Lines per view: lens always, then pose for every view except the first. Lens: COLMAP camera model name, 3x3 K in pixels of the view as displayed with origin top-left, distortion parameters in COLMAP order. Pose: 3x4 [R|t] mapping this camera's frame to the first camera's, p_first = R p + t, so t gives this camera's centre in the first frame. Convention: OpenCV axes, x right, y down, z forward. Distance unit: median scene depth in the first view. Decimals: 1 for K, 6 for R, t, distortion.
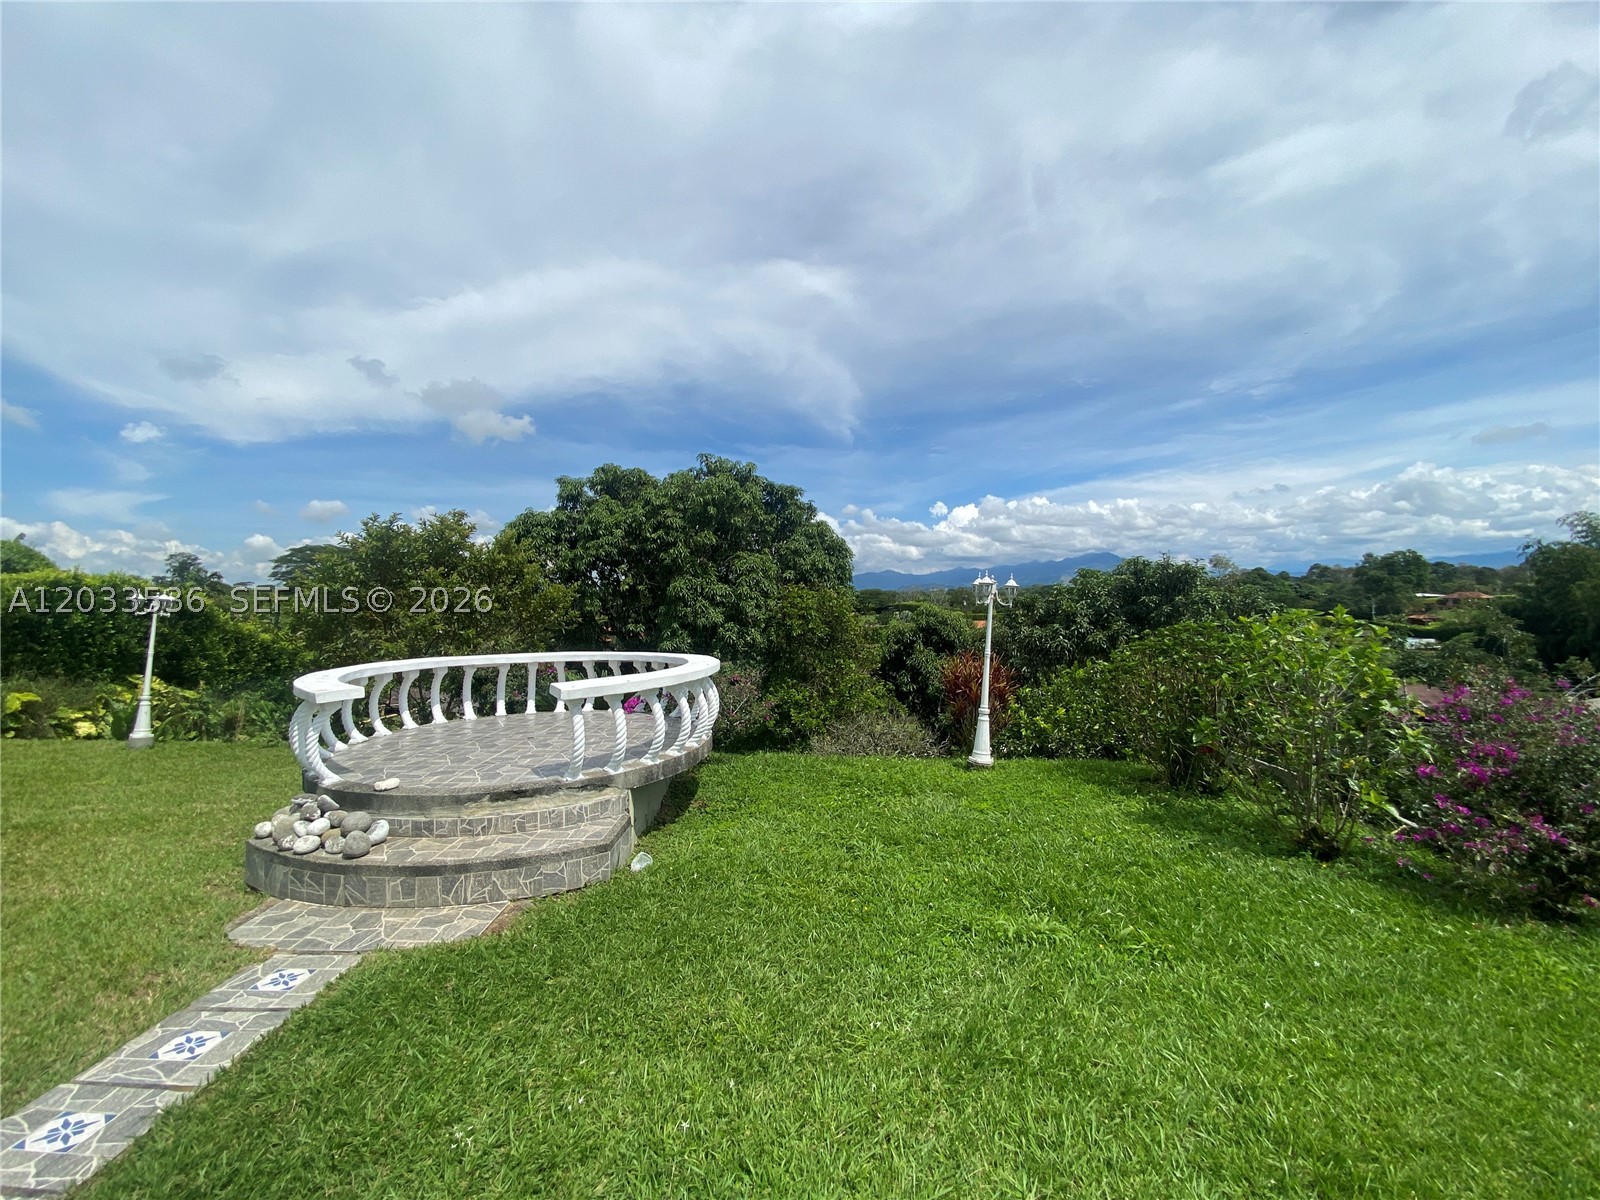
lens RADIAL K [[632.1, 0, 797.9], [0, 632.1, 603.3], [0, 0, 1]] dist [0.001050, -0.014849]
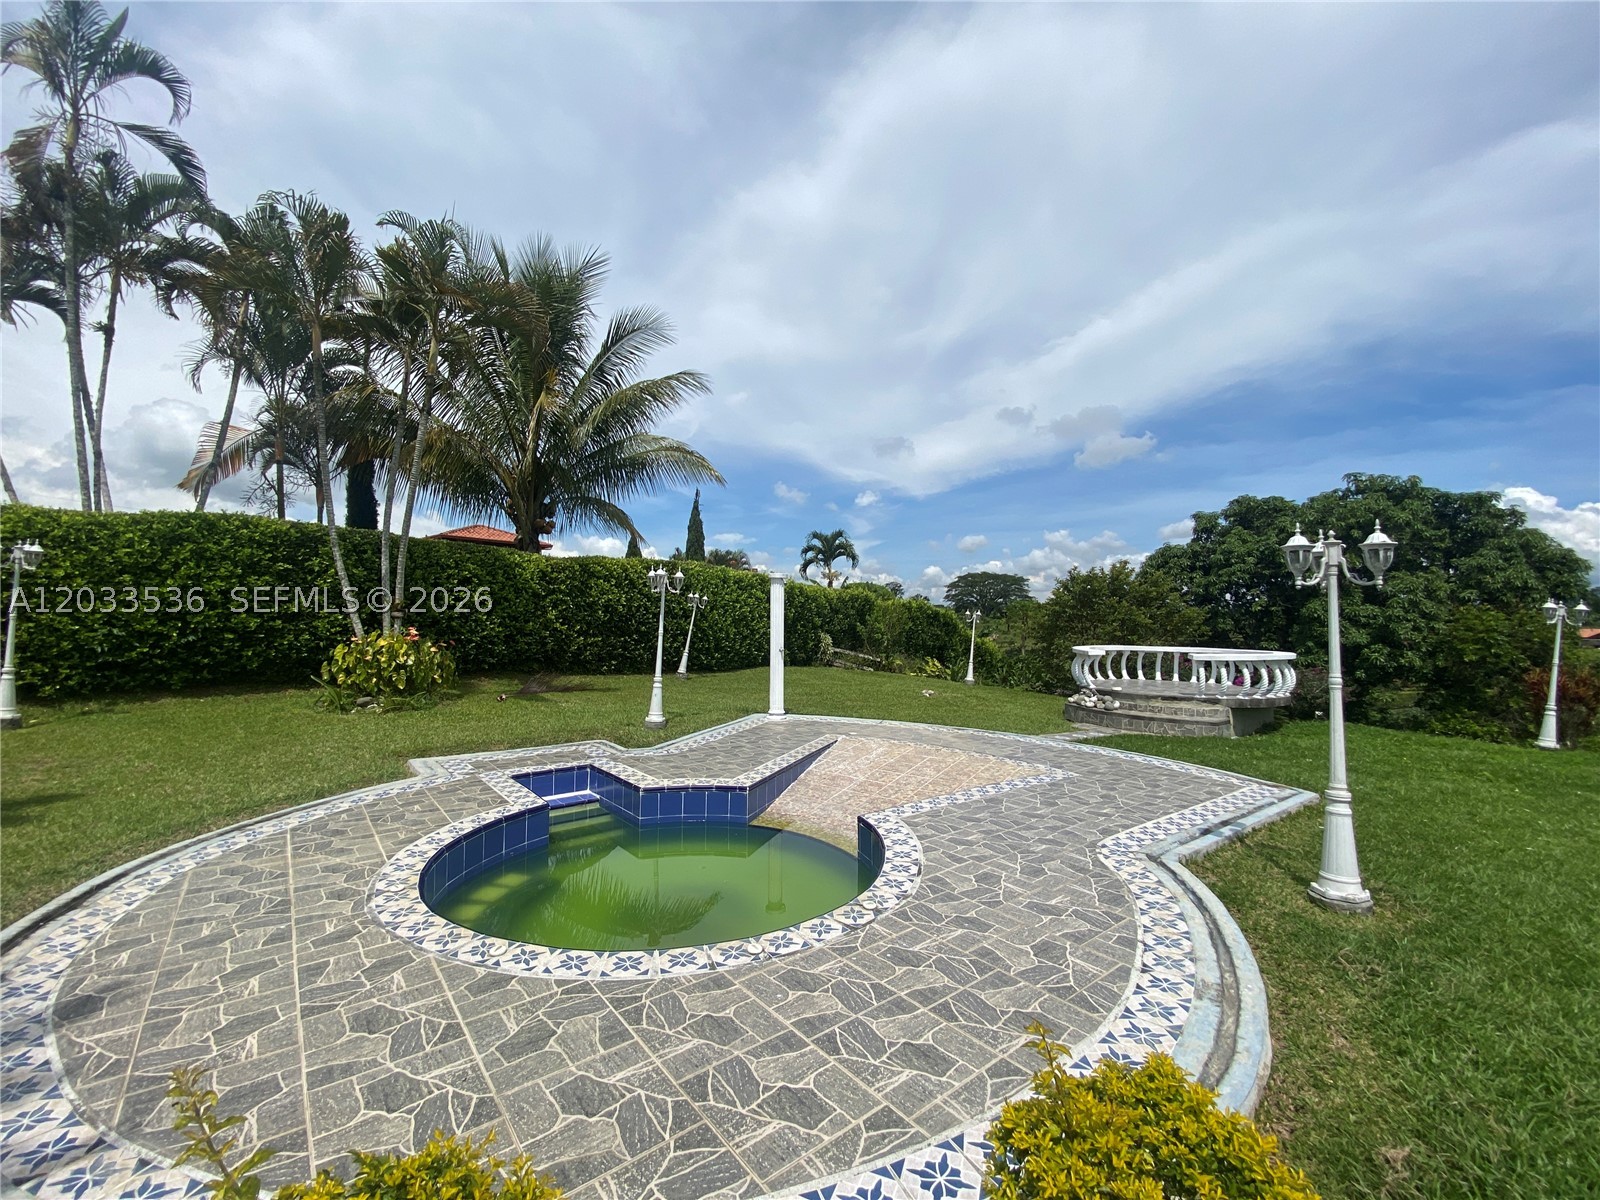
lens RADIAL K [[630.4, 0, 792.5], [0, 630.4, 605.9], [0, 0, 1]] dist [0.000519, -0.018027]
pose [[0.599282, -0.001672, -0.800536, 0.124916], [-0.019761, 0.999662, -0.016881, 0.005395], [0.800294, 0.025935, 0.599046, -0.332725]]
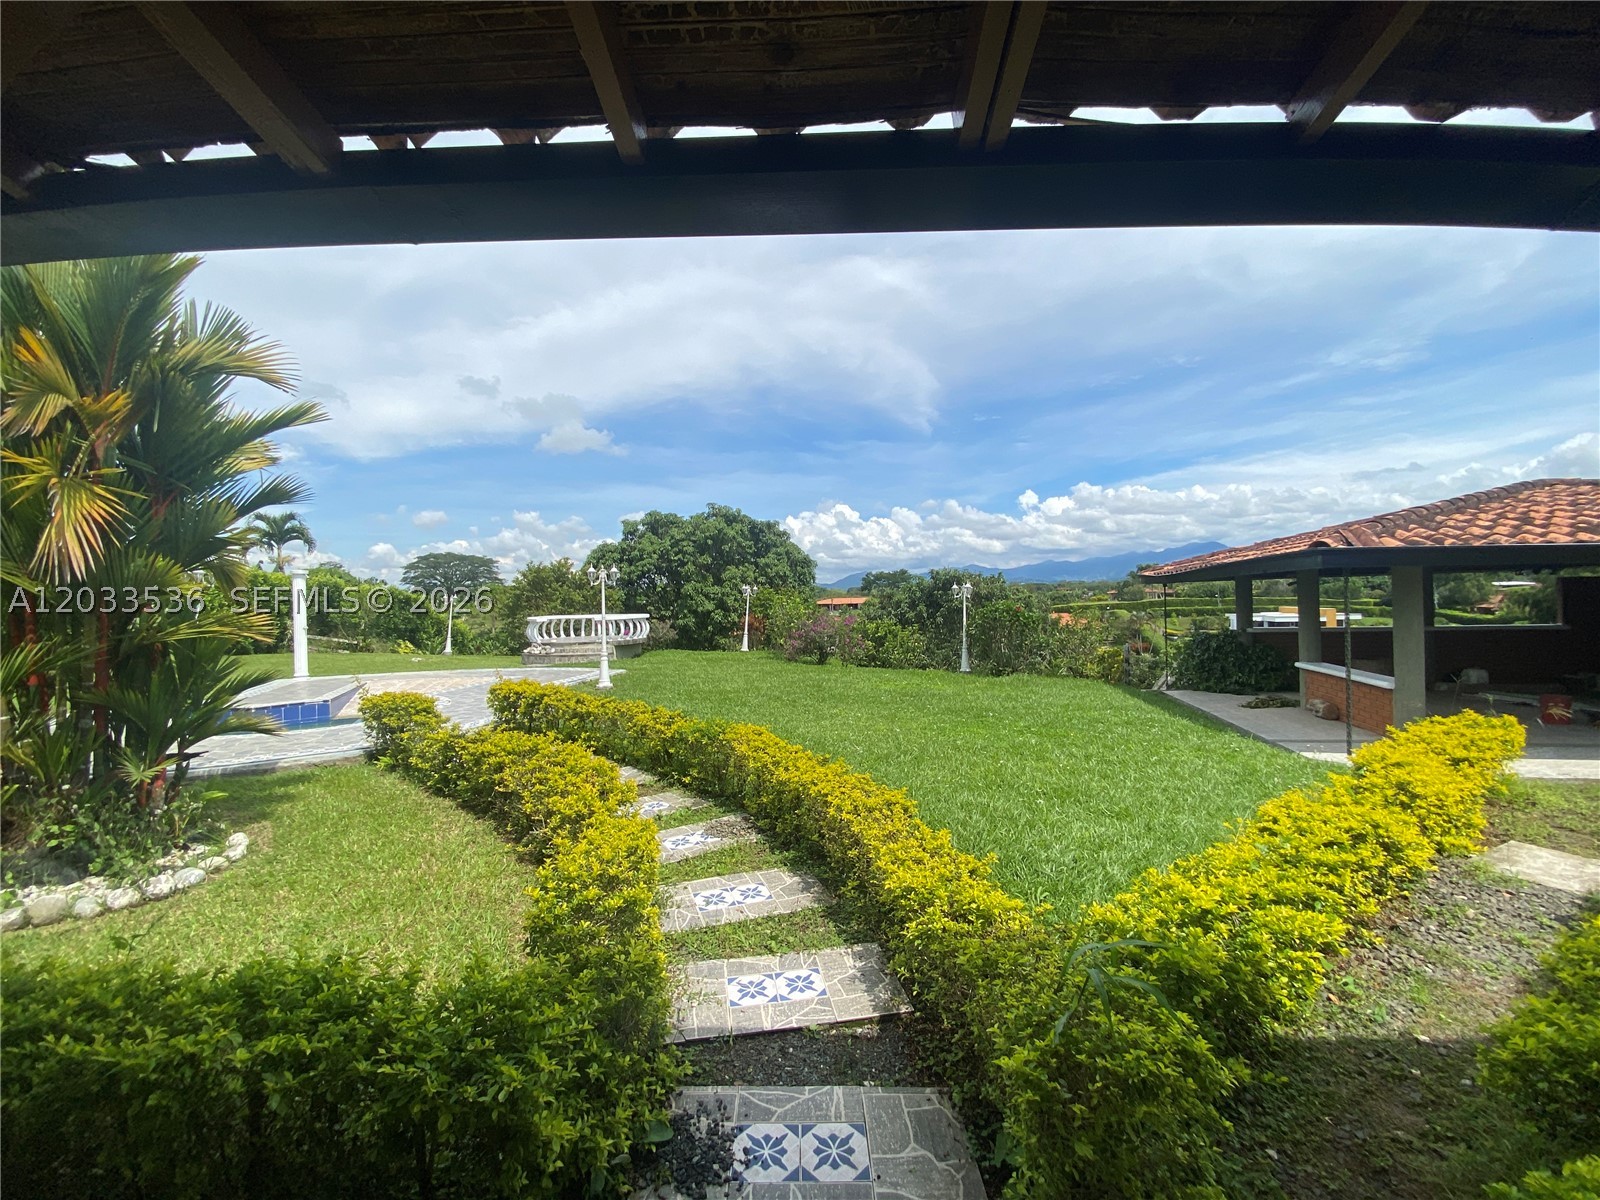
lens RADIAL K [[630.4, 0, 792.5], [0, 630.4, 605.9], [0, 0, 1]] dist [0.000519, -0.018027]
pose [[0.991038, -0.009432, -0.133249, 0.285506], [0.010660, 0.999907, 0.008503, 0.007904], [0.133157, -0.009848, 0.991046, -0.579182]]
